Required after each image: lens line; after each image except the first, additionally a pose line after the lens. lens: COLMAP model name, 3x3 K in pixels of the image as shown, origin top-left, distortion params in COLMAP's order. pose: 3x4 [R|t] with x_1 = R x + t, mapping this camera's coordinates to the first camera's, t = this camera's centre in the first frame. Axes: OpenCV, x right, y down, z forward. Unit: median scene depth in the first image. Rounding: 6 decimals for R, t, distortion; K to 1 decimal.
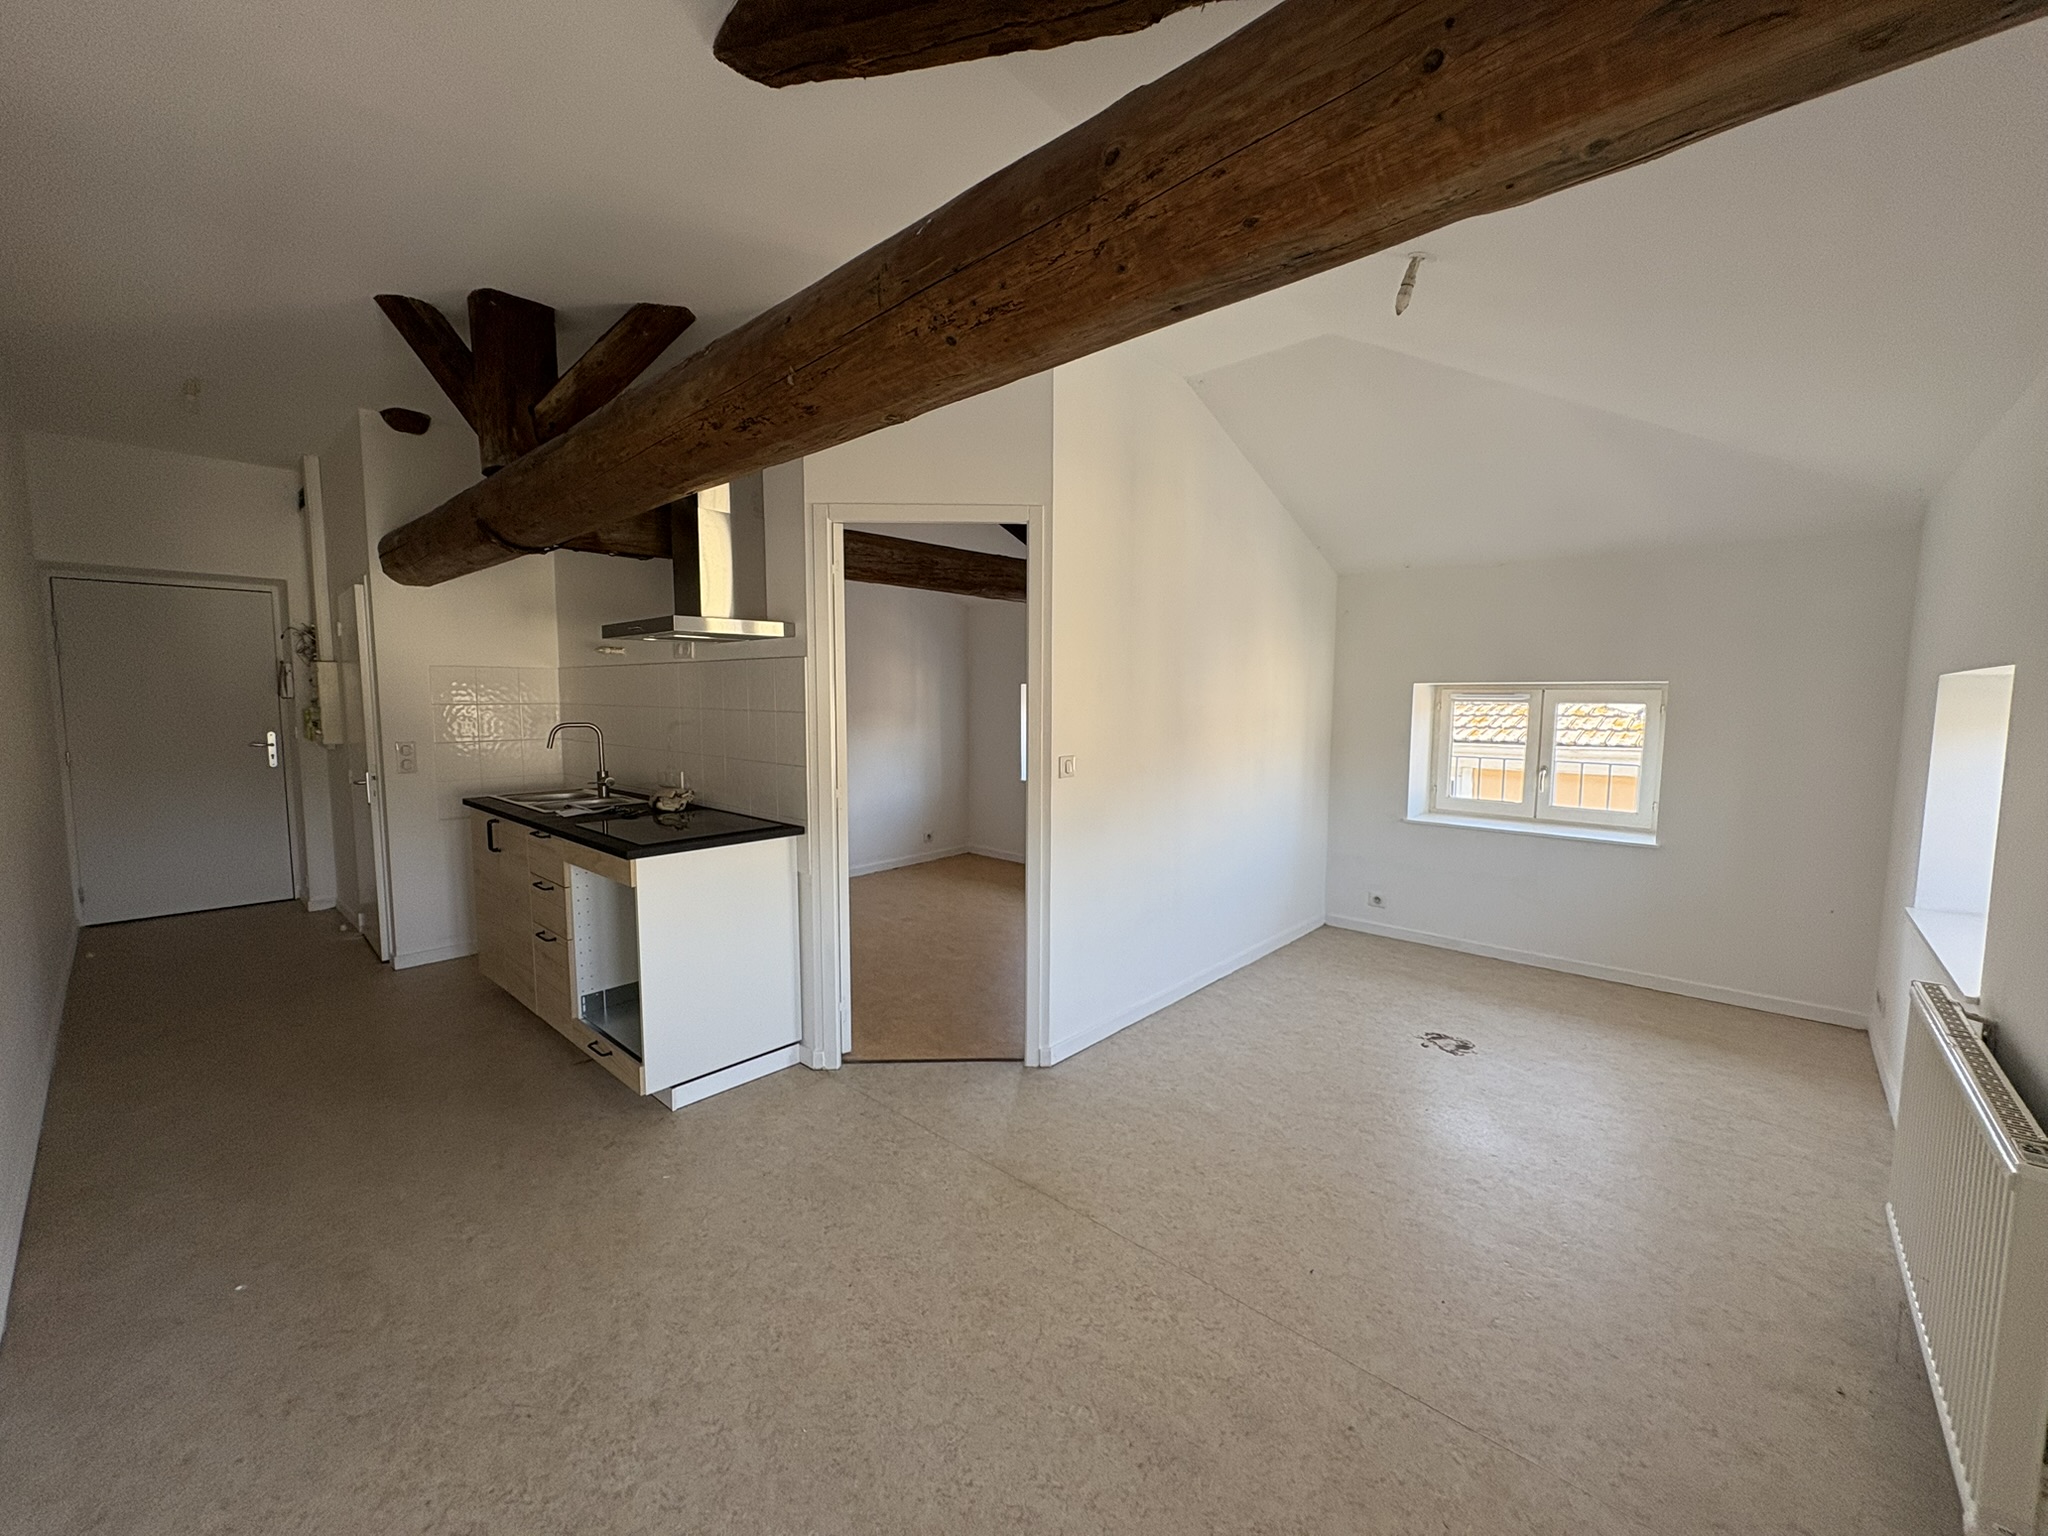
lens RADIAL K [[801.0, 0, 1021.2], [0, 801.0, 764.0], [0, 0, 1]] dist [0.002271, -0.000019]
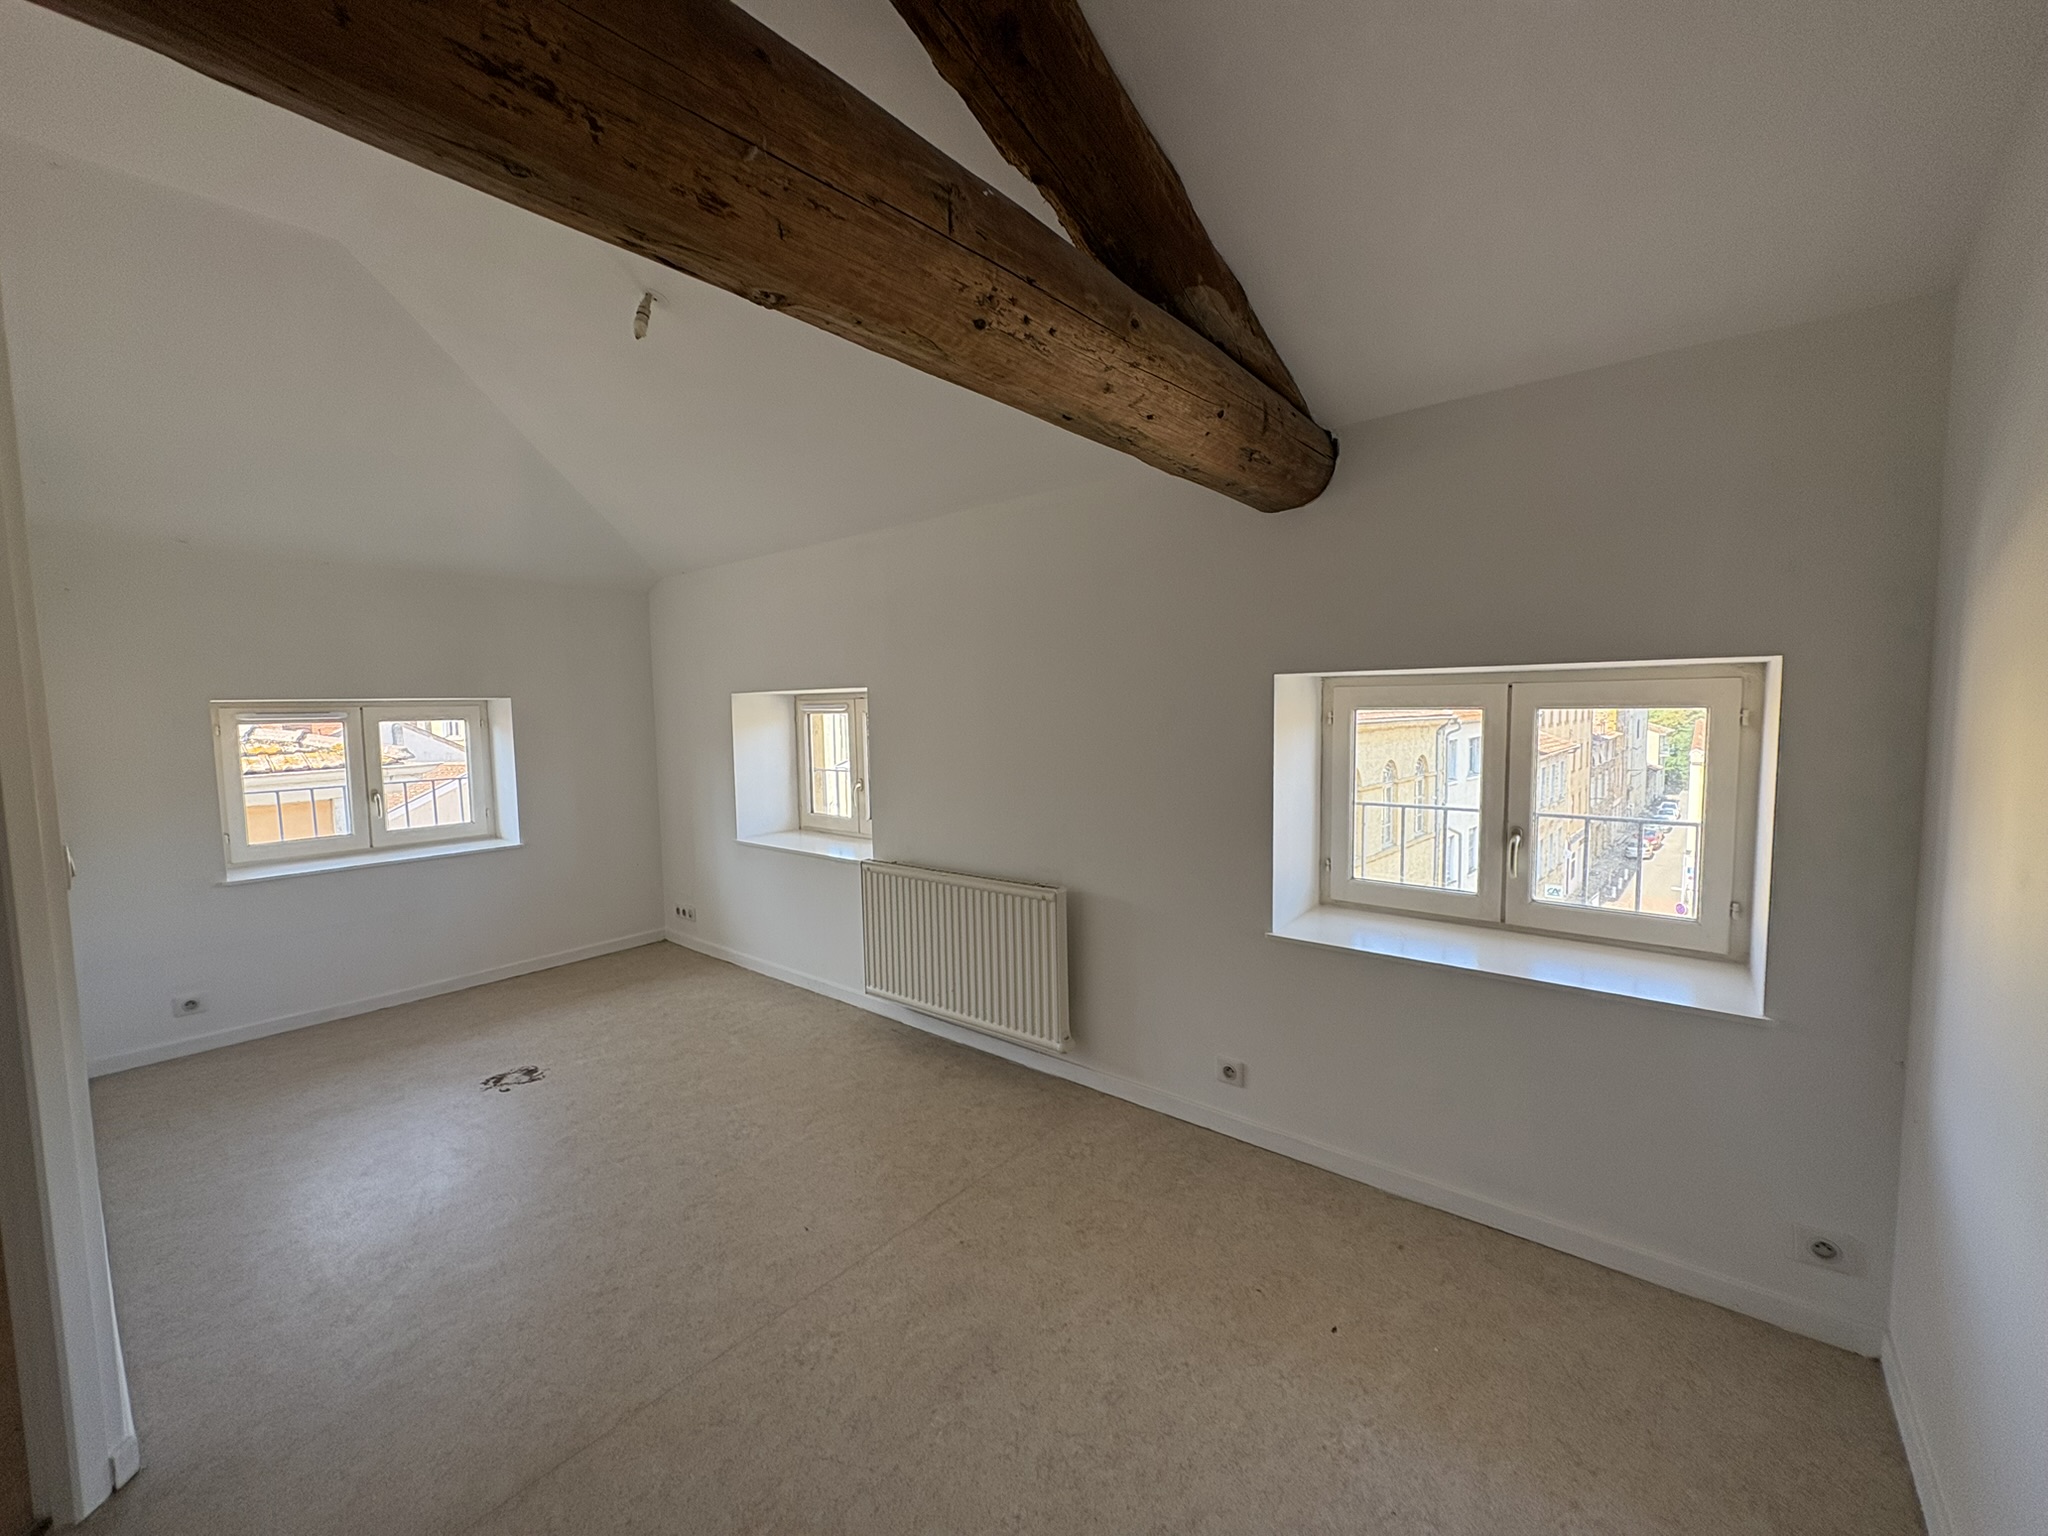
lens RADIAL K [[801.0, 0, 1021.2], [0, 801.0, 764.0], [0, 0, 1]] dist [0.002271, -0.000019]
pose [[-0.037370, -0.077820, 0.996267, -0.388549], [0.104560, 0.991186, 0.081345, -0.032062], [-0.993816, 0.107210, -0.028904, 0.377203]]
